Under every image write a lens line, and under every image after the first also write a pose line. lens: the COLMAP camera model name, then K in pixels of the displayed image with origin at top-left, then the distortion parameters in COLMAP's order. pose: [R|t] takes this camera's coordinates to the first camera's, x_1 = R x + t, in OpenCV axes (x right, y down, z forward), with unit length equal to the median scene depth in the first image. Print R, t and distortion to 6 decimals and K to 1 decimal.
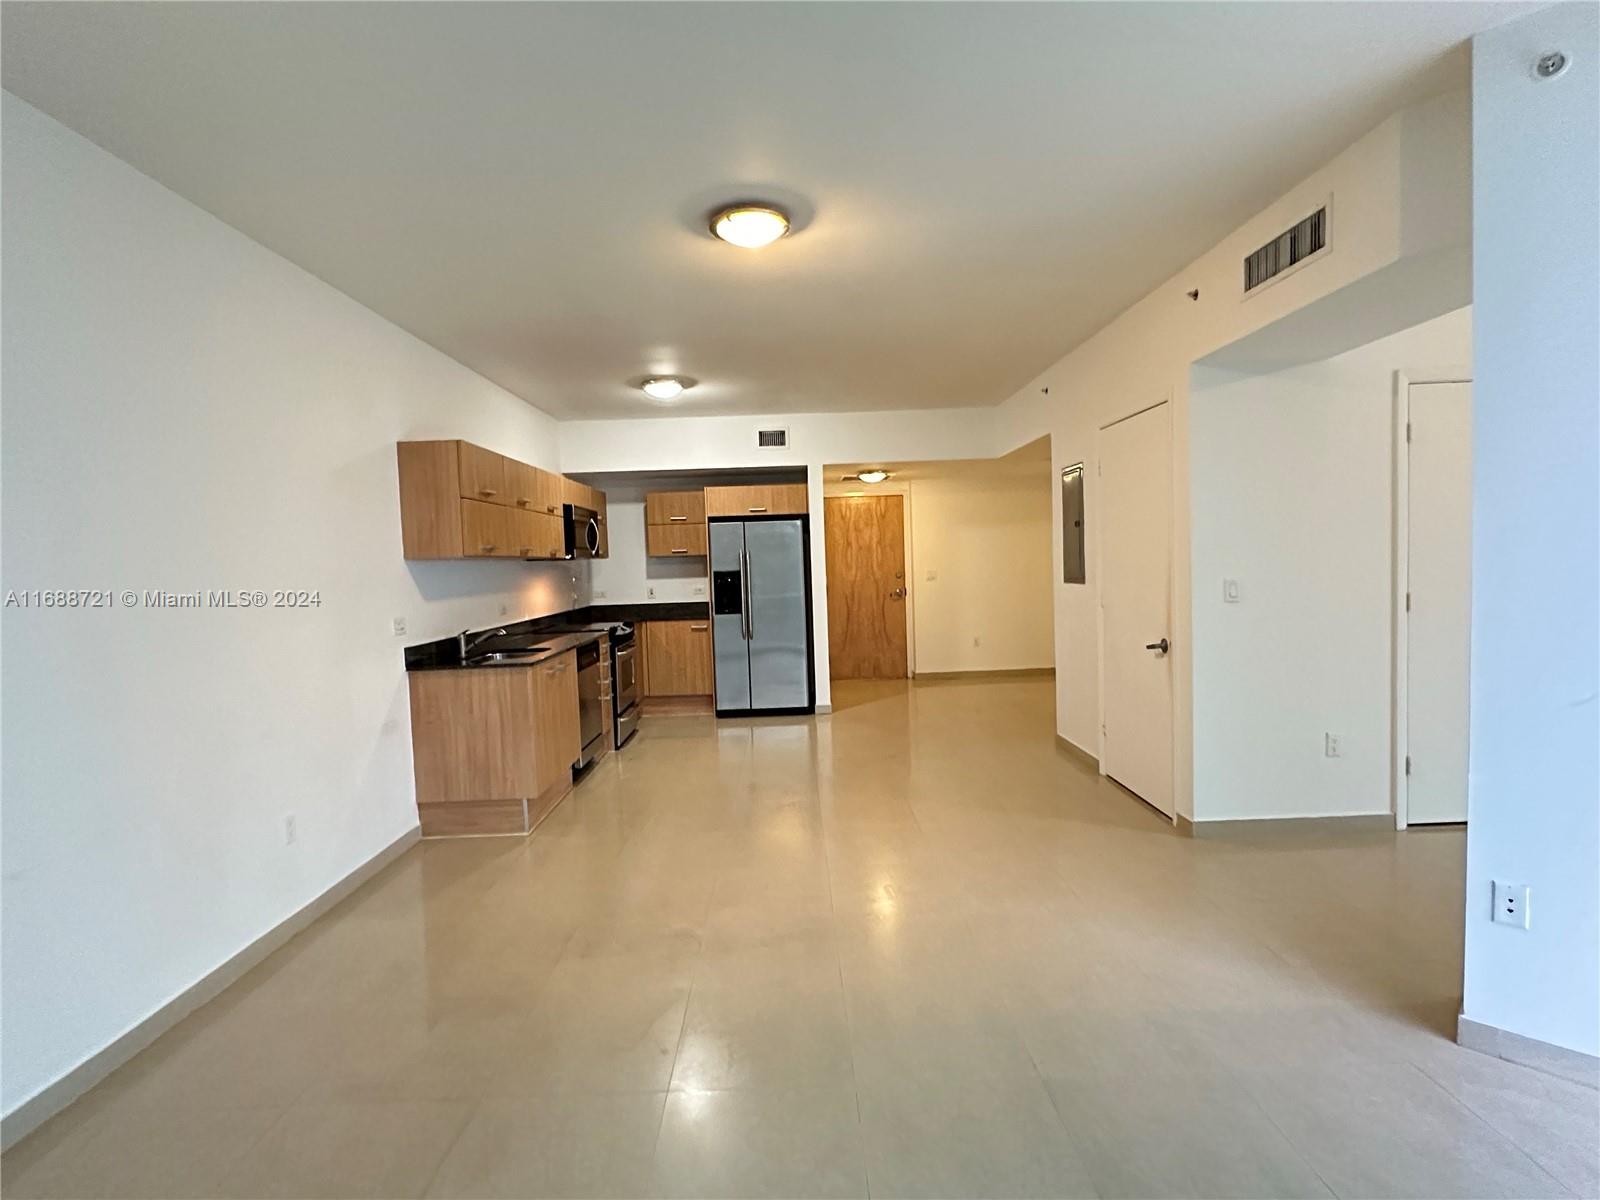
lens RADIAL K [[789.8, 0, 804.2], [0, 789.8, 596.8], [0, 0, 1]] dist [-0.008933, 0.000723]
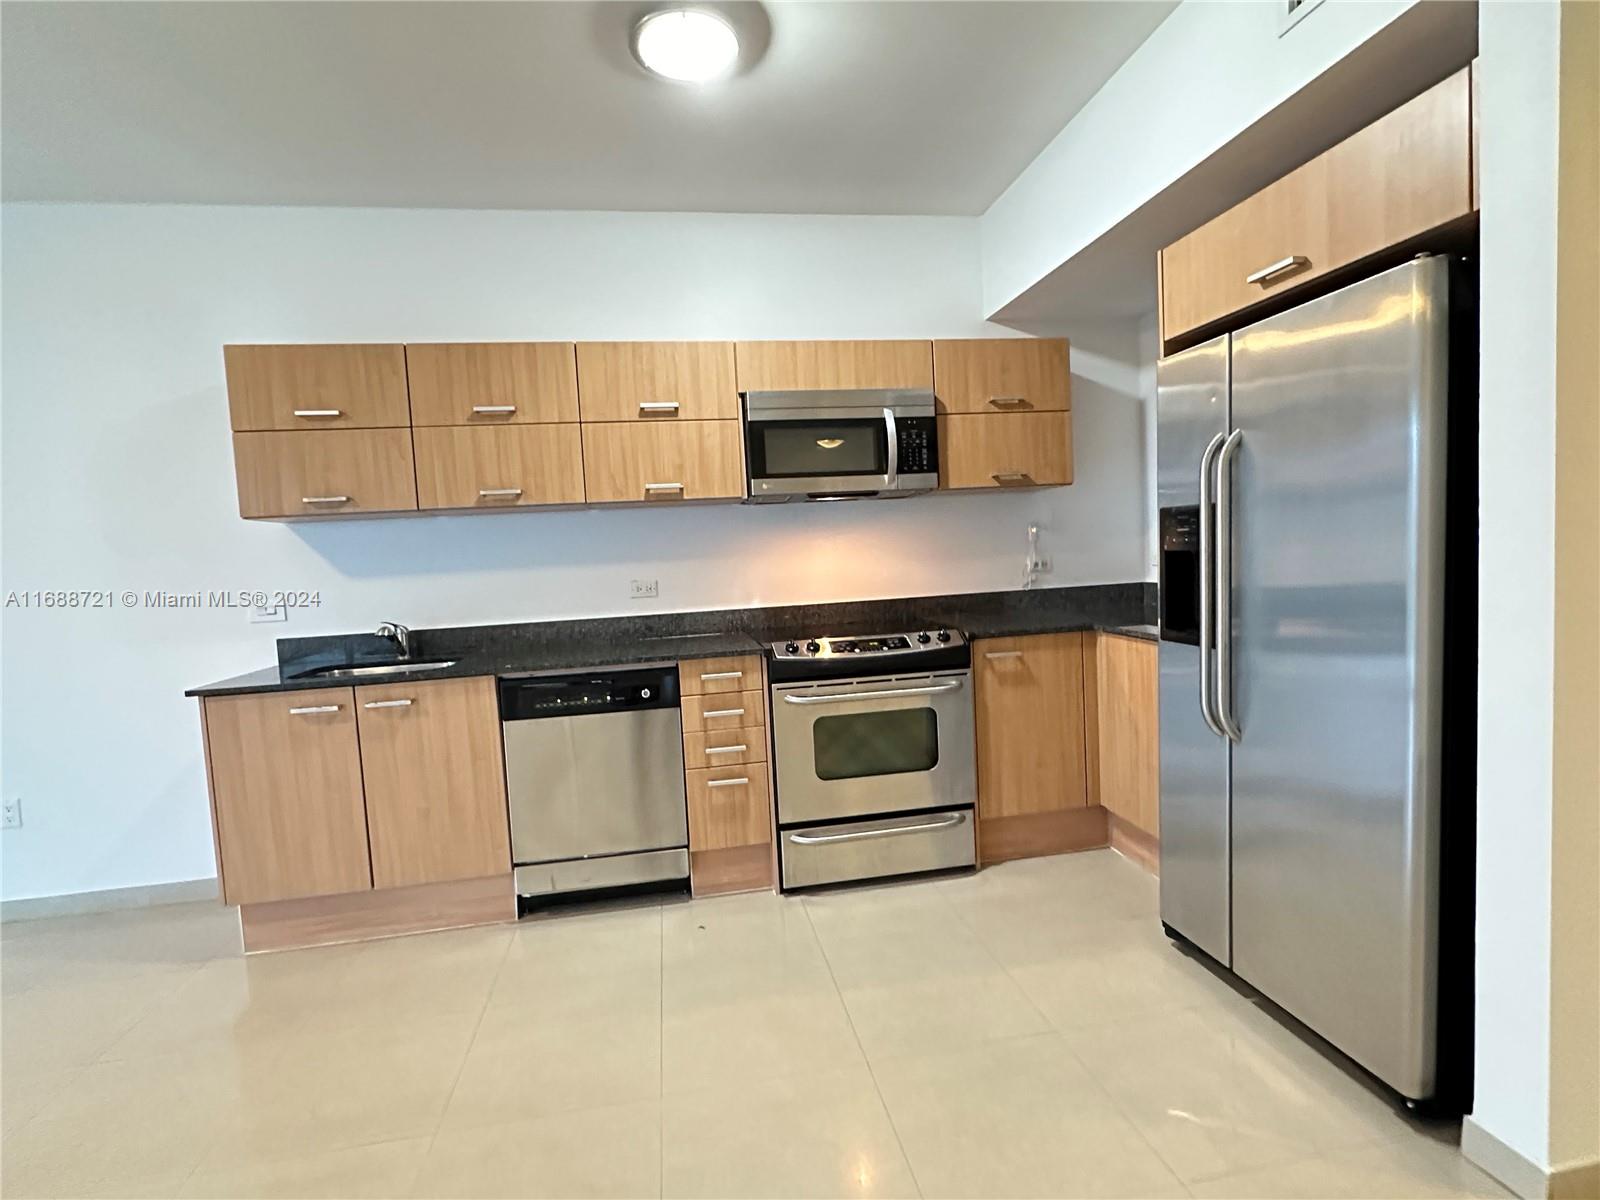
lens RADIAL K [[789.8, 0, 798.7], [0, 789.8, 602.4], [0, 0, 1]] dist [-0.008933, 0.000723]
pose [[0.154011, 0.093645, -0.983621, 0.188848], [0.001529, 0.995475, 0.095013, -0.025169], [0.988068, -0.016137, 0.153171, 0.802679]]
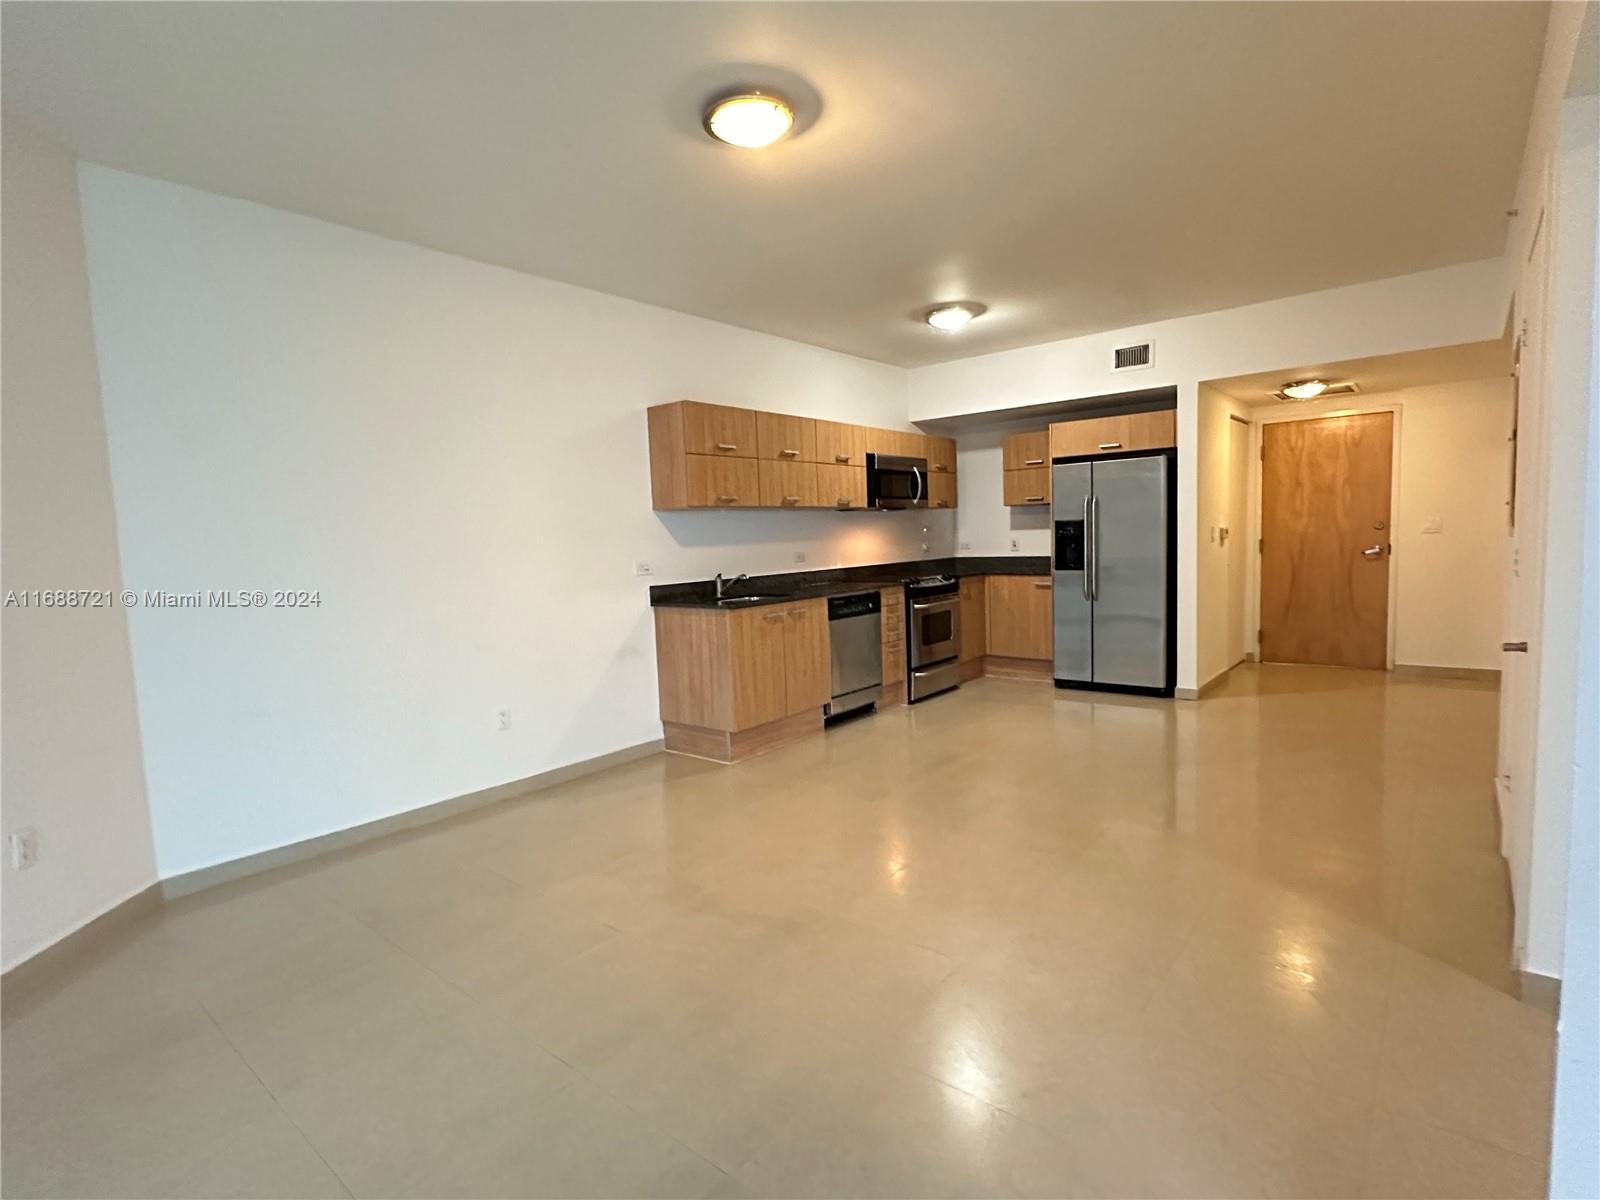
lens RADIAL K [[789.8, 0, 796.3], [0, 789.8, 609.7], [0, 0, 1]] dist [-0.008933, 0.000723]
pose [[0.758063, 0.066885, -0.648743, 0.242454], [-0.018120, 0.996503, 0.081565, -0.000341], [0.651929, -0.050076, 0.756624, 0.147041]]
